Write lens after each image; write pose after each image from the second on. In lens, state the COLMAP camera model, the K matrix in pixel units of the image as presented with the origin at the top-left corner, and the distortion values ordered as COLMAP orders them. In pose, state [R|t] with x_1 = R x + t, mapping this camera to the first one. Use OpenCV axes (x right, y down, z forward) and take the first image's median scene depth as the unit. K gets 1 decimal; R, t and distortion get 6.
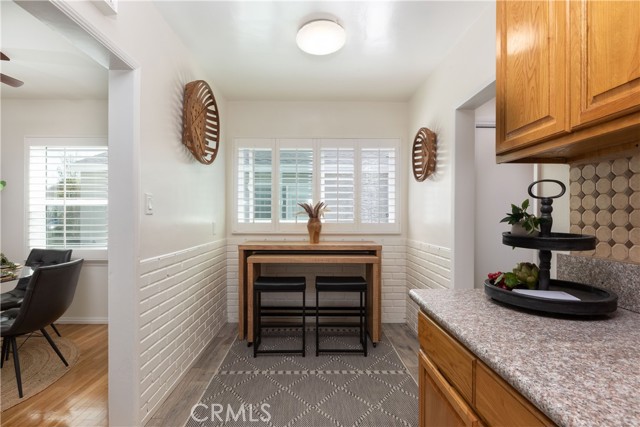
lens RADIAL K [[302.2, 0, 320.0], [0, 302.2, 213.5], [0, 0, 1]] dist [-0.000971, -0.000191]
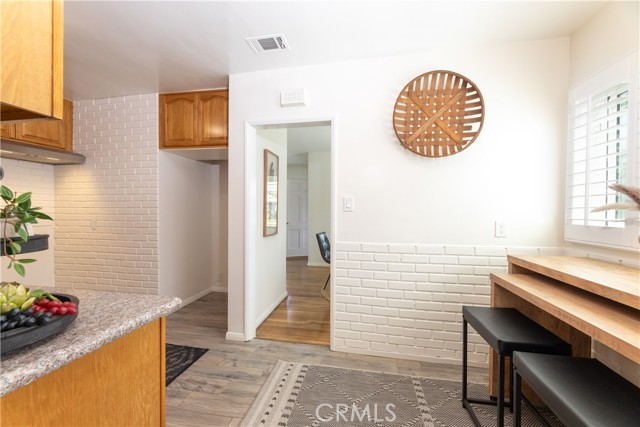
lens RADIAL K [[262.0, 0, 320.0], [0, 262.0, 213.5], [0, 0, 1]] dist [0.001896, 0.000229]
pose [[-0.204790, 0.009206, -0.978763, 0.503265], [0.002849, 0.999957, 0.008810, 0.001085], [0.978802, -0.000984, -0.204807, 0.836064]]
